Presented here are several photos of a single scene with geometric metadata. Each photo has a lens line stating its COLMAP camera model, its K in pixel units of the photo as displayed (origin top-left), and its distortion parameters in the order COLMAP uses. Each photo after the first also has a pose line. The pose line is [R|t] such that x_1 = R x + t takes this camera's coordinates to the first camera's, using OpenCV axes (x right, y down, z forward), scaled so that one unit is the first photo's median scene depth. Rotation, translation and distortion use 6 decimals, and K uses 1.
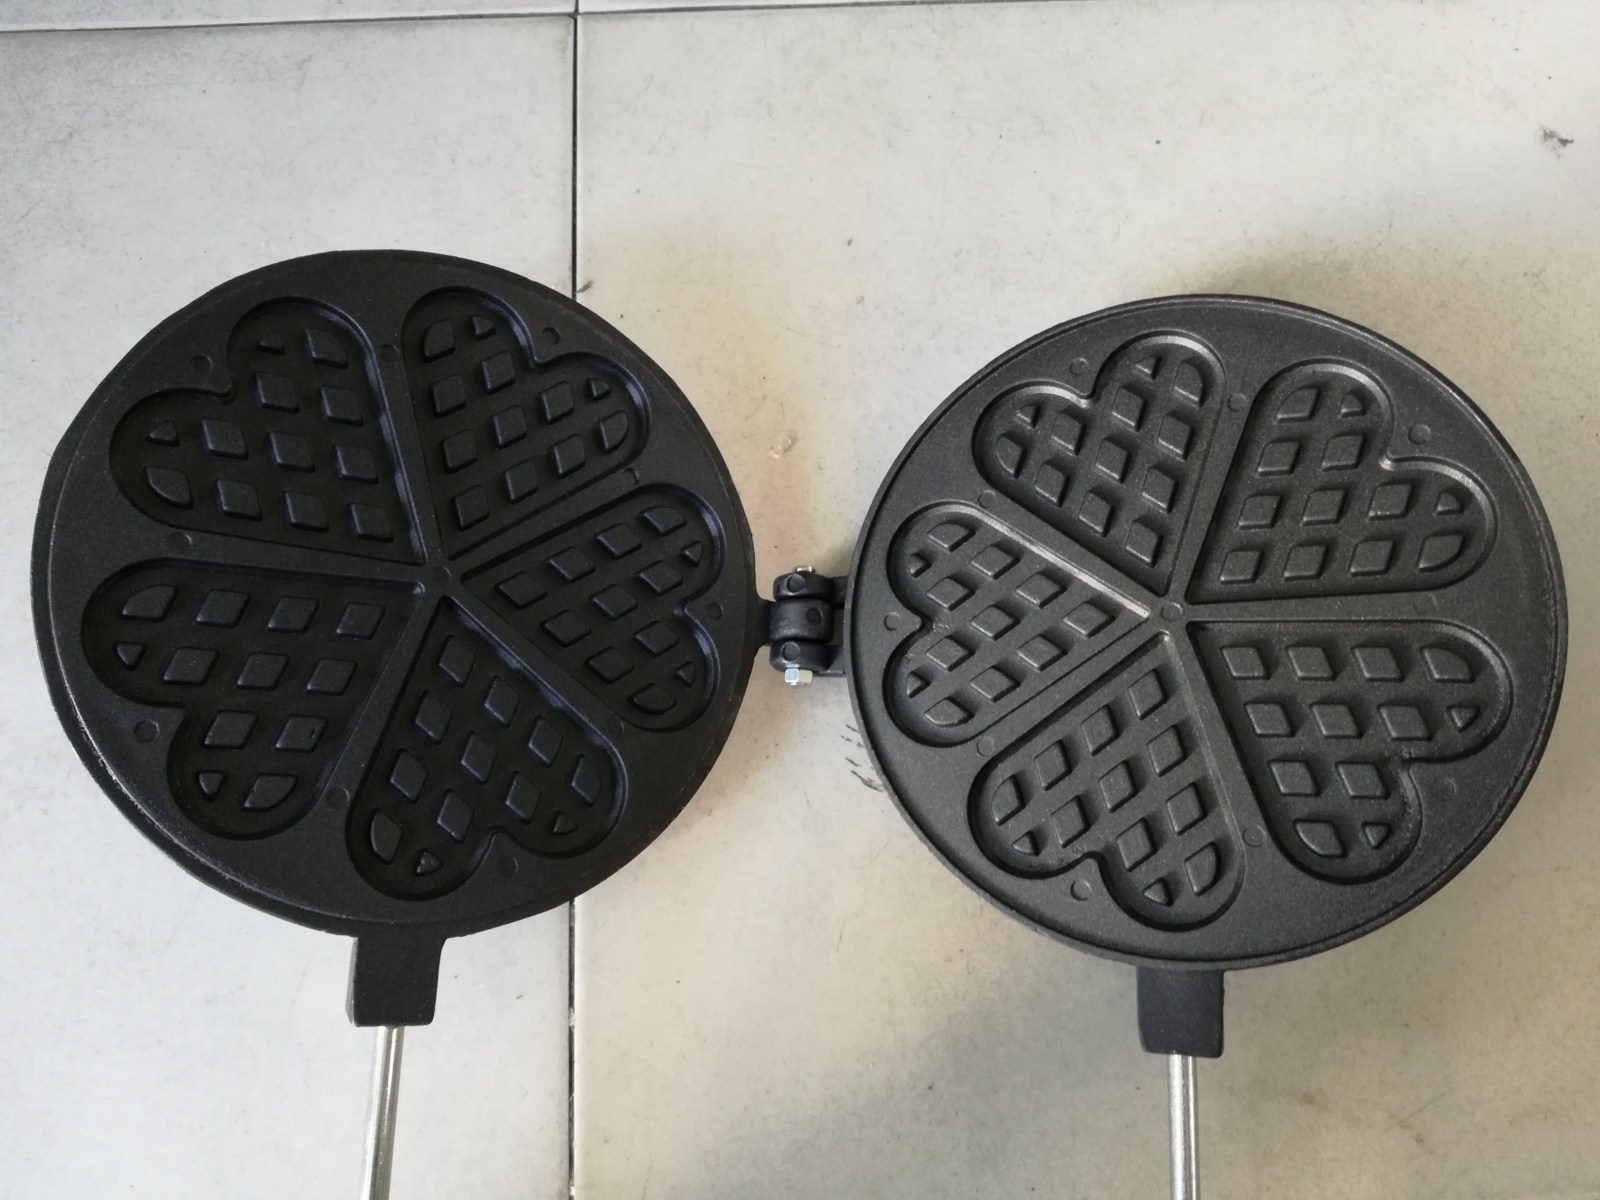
lens RADIAL K [[1200.9, 0, 800.0], [0, 1200.9, 600.0], [0, 0, 1]] dist [0.064007, -0.111260]
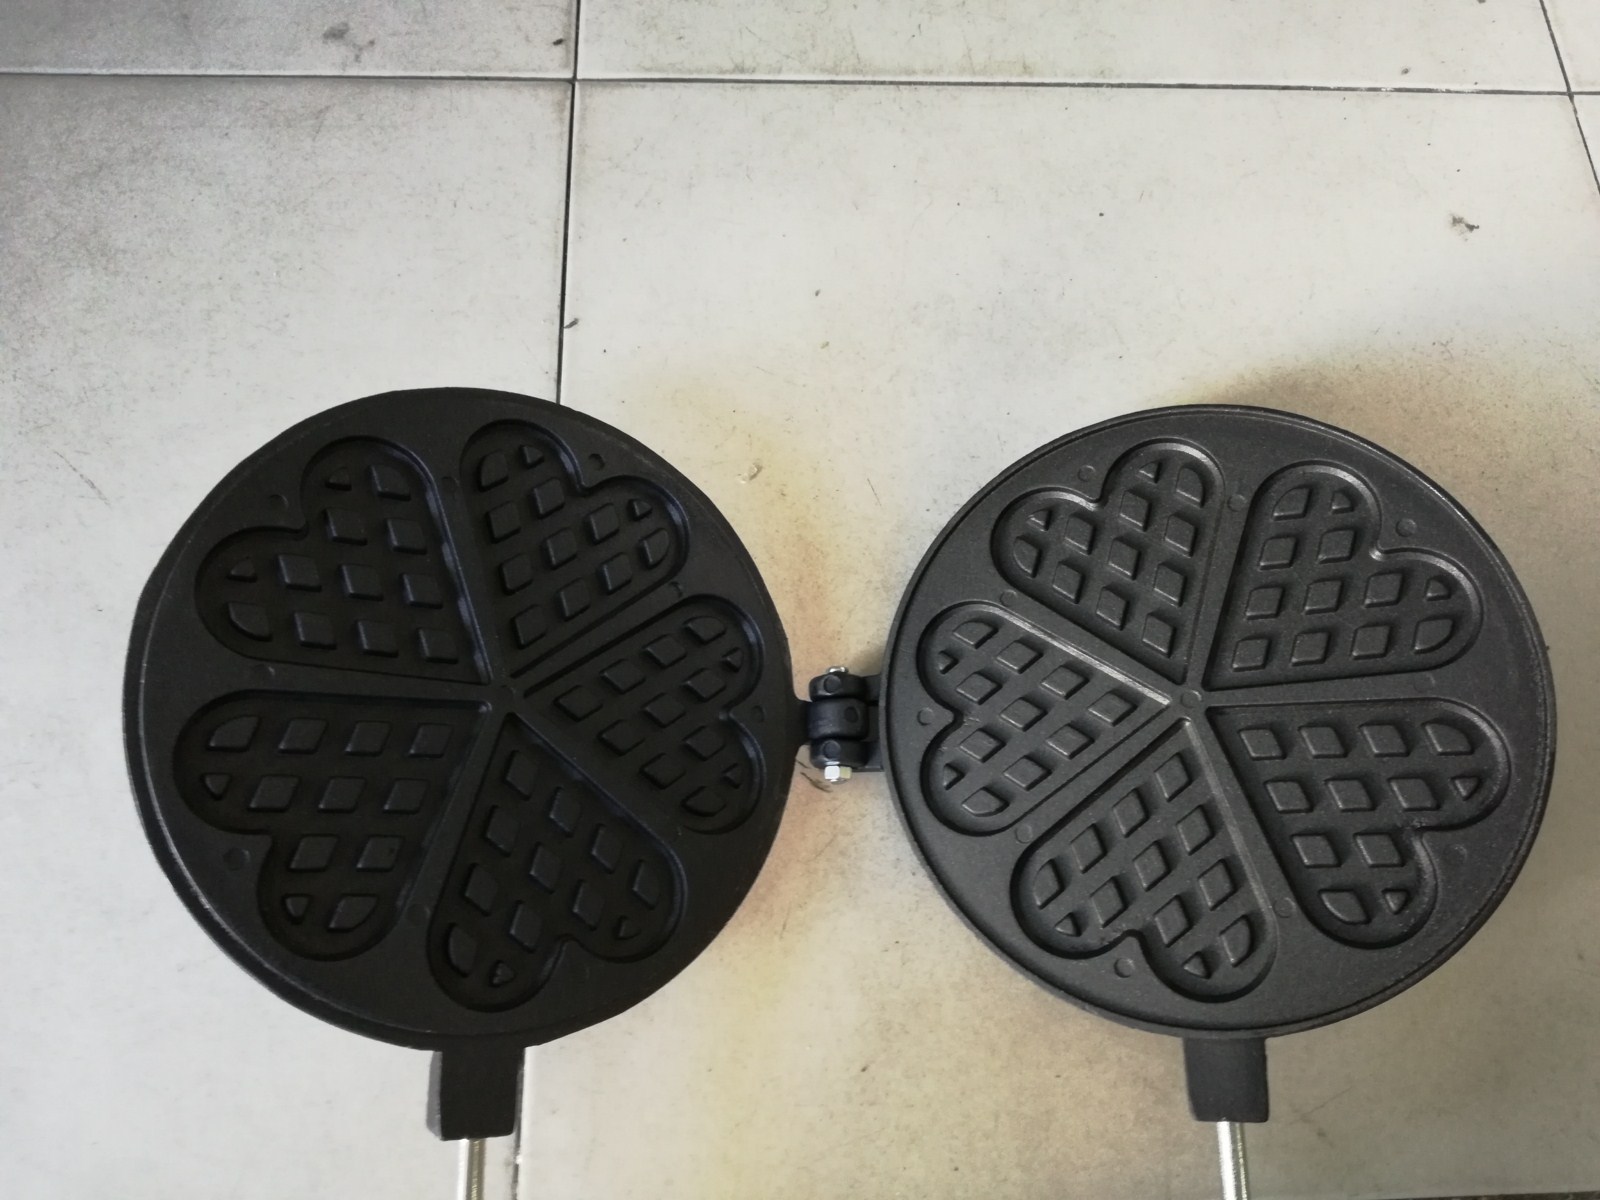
lens RADIAL K [[1200.9, 0, 800.0], [0, 1200.9, 600.0], [0, 0, 1]] dist [0.064007, -0.111260]
pose [[0.998070, -0.037516, 0.049491, -0.089808], [0.040752, 0.996981, -0.066099, -0.021175], [-0.046862, 0.067988, 0.996585, -0.060239]]
